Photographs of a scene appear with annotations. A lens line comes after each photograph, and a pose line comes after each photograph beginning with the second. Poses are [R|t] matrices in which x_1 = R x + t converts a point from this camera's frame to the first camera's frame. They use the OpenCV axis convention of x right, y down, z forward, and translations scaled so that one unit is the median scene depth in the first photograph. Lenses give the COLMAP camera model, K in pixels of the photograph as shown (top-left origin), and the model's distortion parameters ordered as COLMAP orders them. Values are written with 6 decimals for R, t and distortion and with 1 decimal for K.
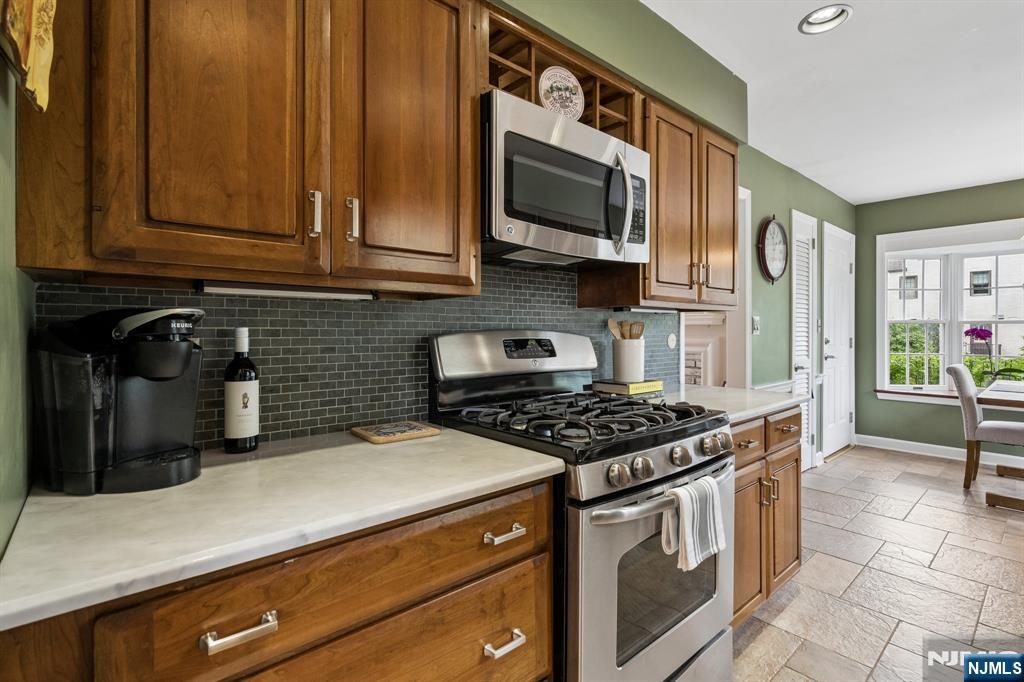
lens RADIAL K [[472.7, 0, 513.1], [0, 472.7, 331.2], [0, 0, 1]] dist [-0.002705, 0.000649]
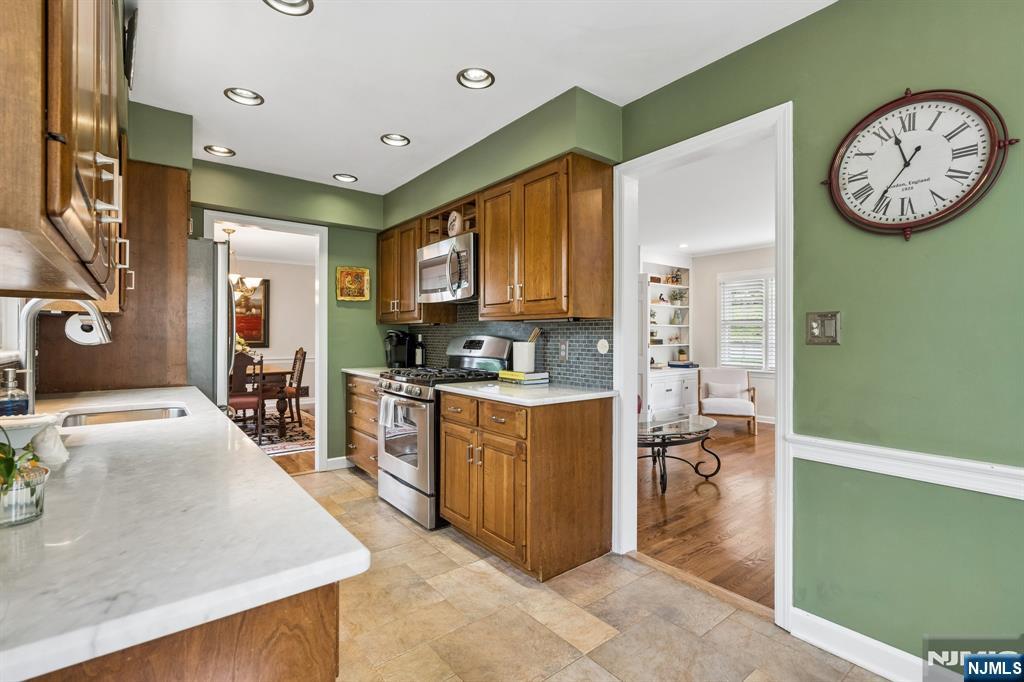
lens RADIAL K [[472.7, 0, 514.8], [0, 472.7, 336.7], [0, 0, 1]] dist [-0.002705, 0.000649]
pose [[-0.034671, 0.004275, -0.999390, 1.134625], [-0.006050, 0.999972, 0.004487, -0.003867], [0.999380, 0.006202, -0.034645, 0.694217]]
